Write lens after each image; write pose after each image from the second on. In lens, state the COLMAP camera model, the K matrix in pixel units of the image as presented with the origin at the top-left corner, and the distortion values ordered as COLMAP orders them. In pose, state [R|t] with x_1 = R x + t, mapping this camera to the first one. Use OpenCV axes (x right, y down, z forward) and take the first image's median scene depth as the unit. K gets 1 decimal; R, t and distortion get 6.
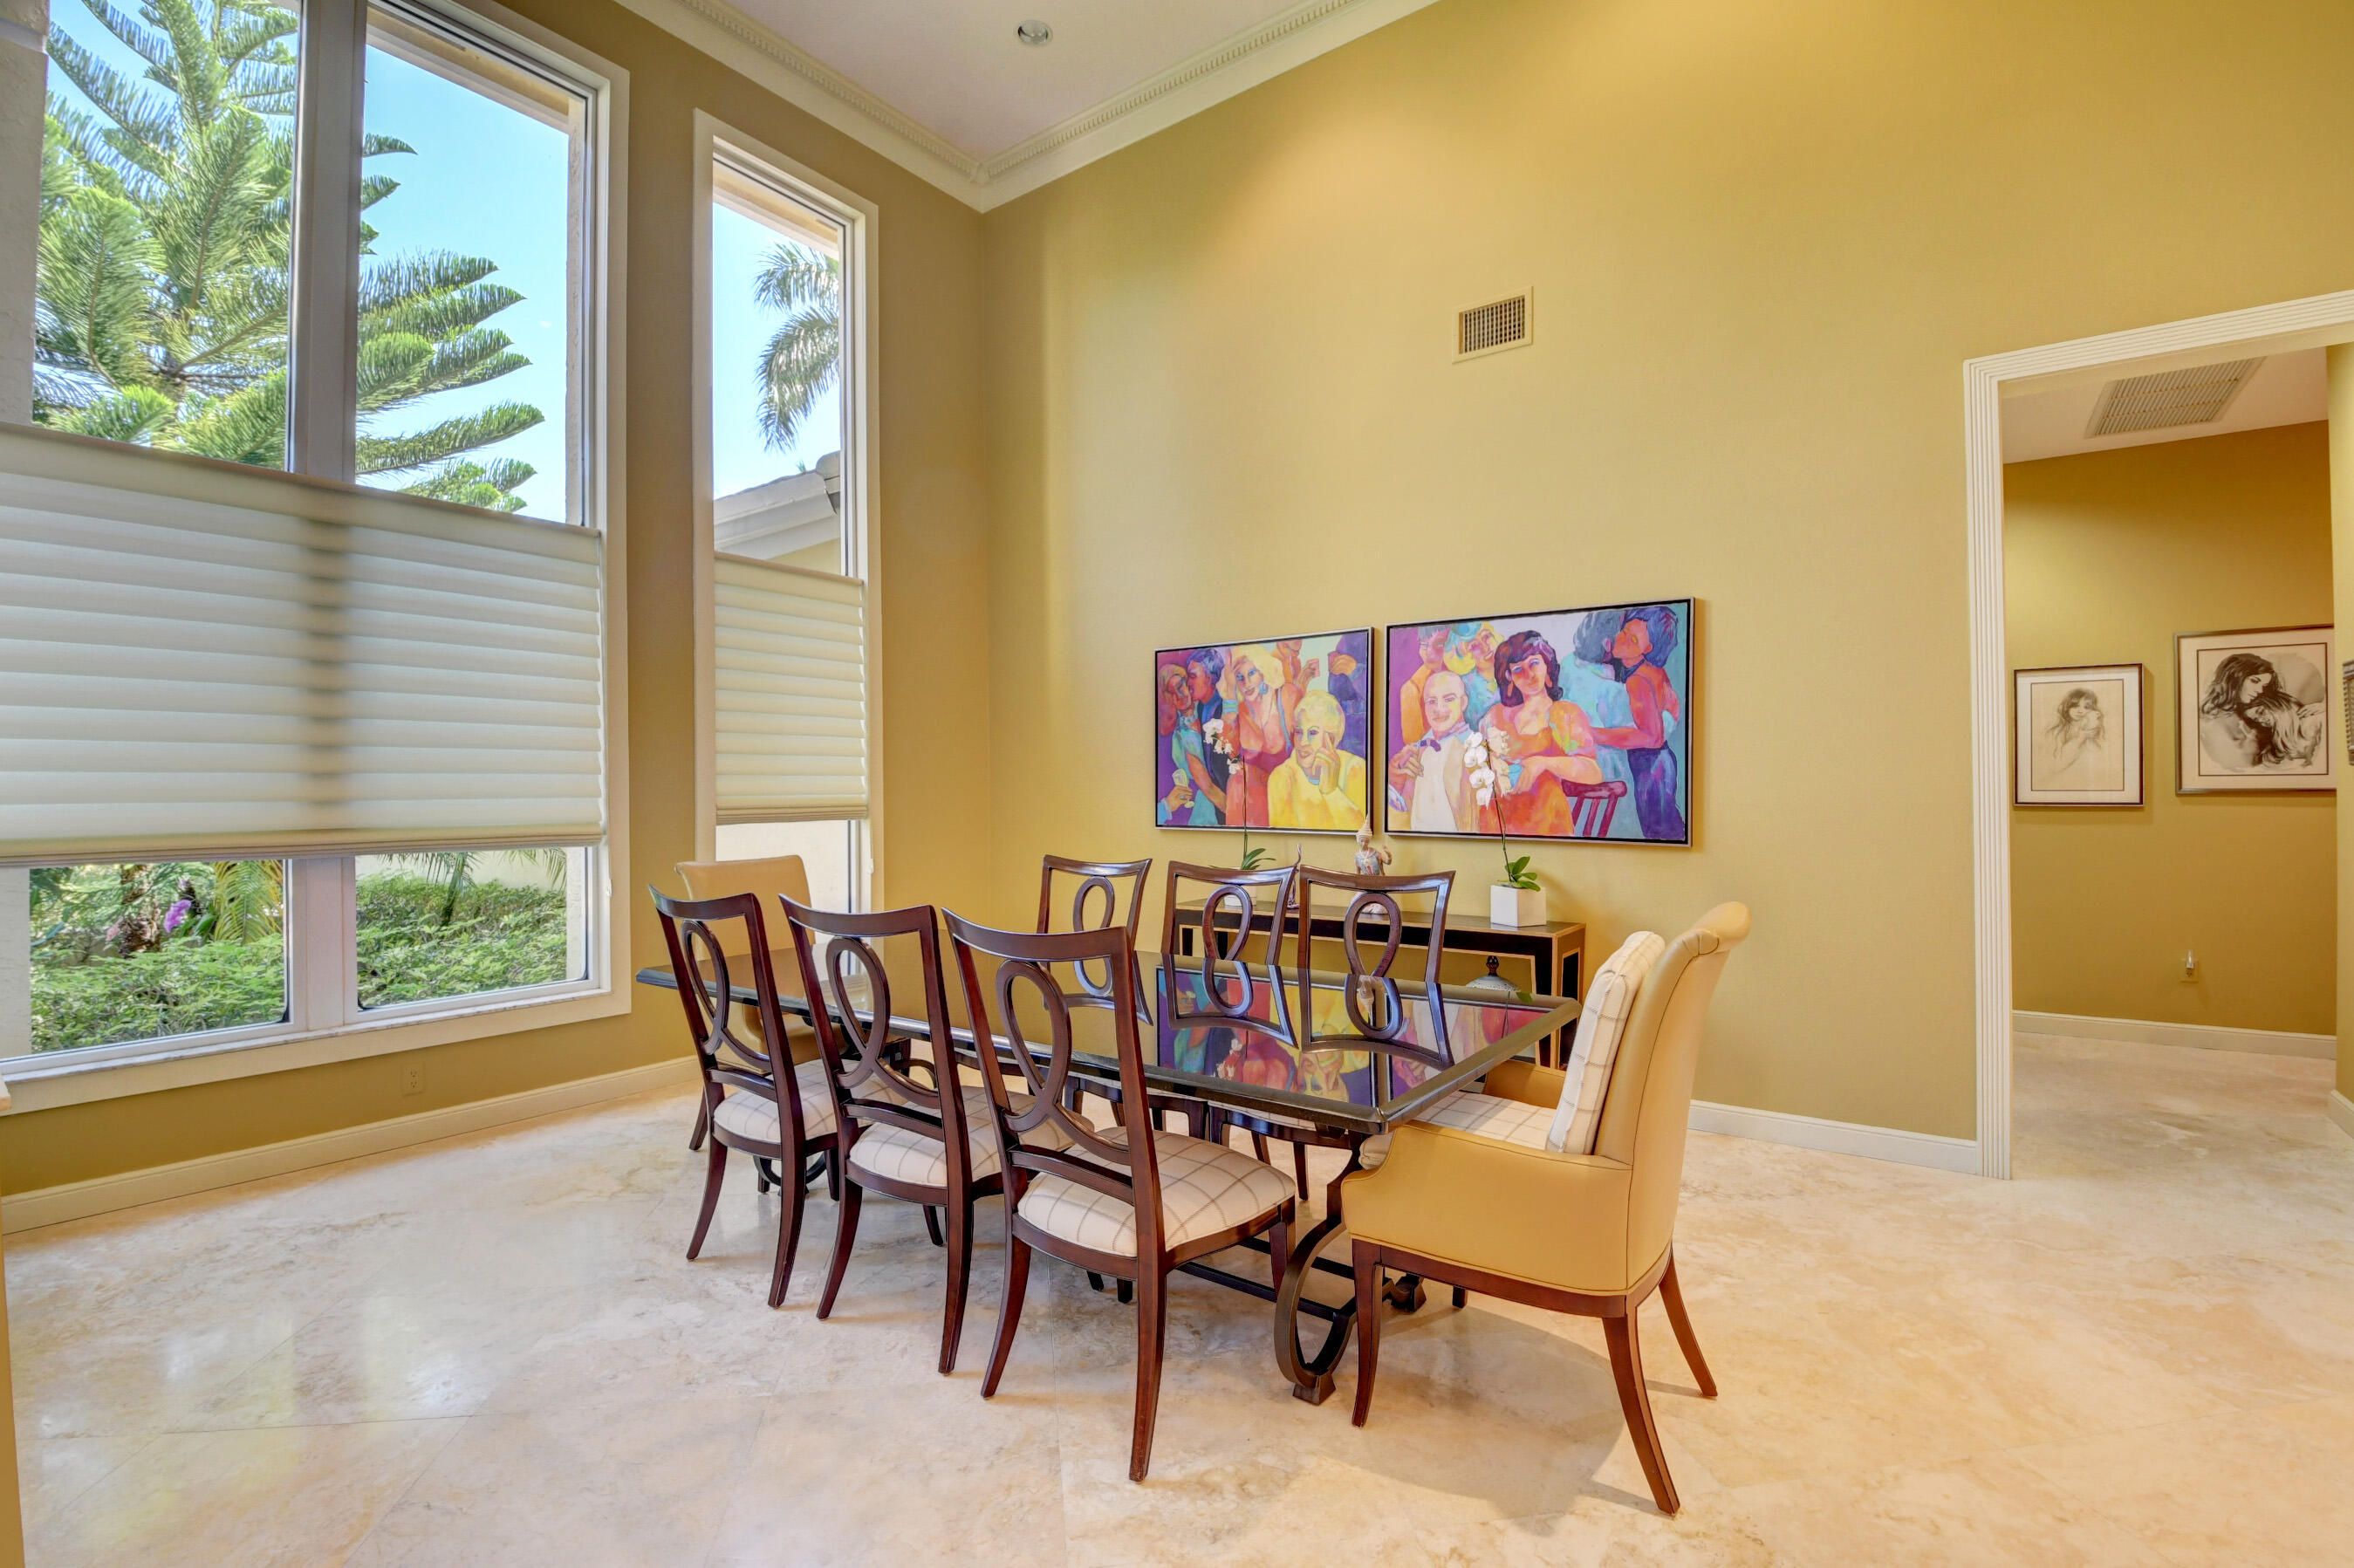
lens RADIAL K [[1031.8, 0, 1173.4], [0, 1031.8, 786.9], [0, 0, 1]] dist [0.001749, -0.019603]
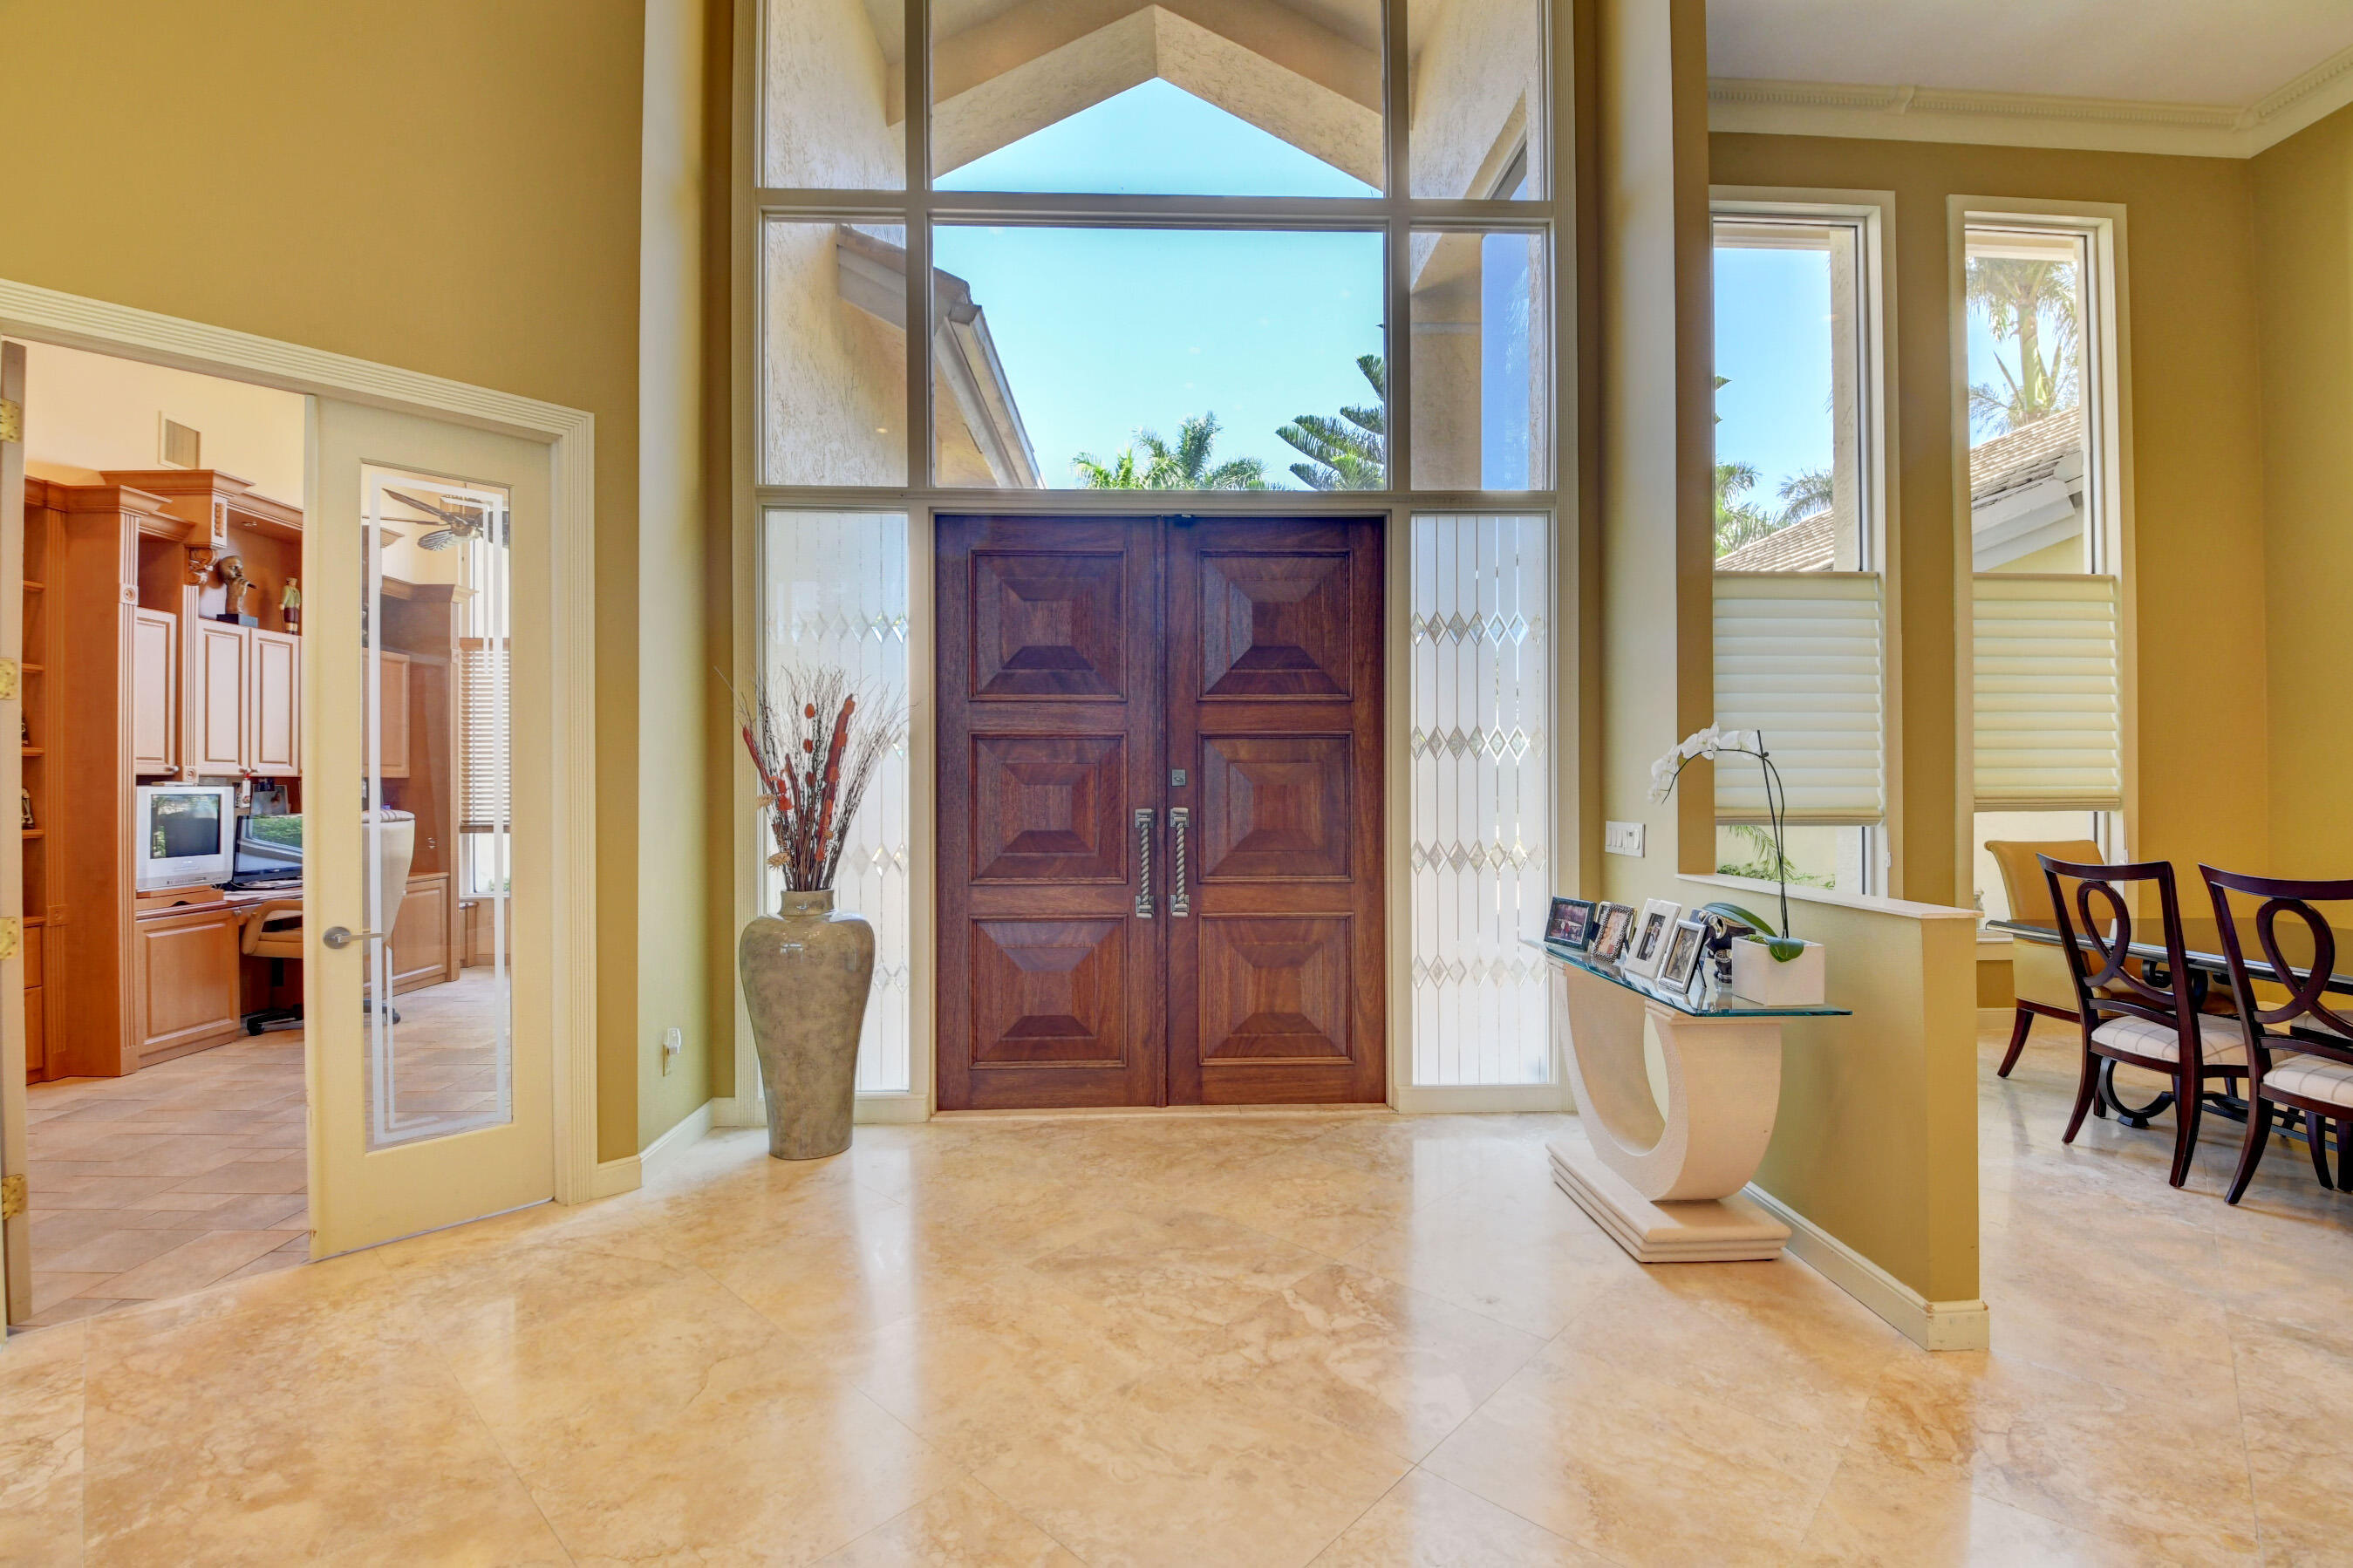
lens RADIAL K [[1031.3, 0, 1172.9], [0, 1031.3, 786.9], [0, 0, 1]] dist [0.001749, -0.019603]
pose [[0.614647, 0.005936, -0.788780, -0.092407], [-0.000356, 0.999974, 0.007248, 0.001514], [0.788802, -0.004174, 0.614633, -0.396169]]
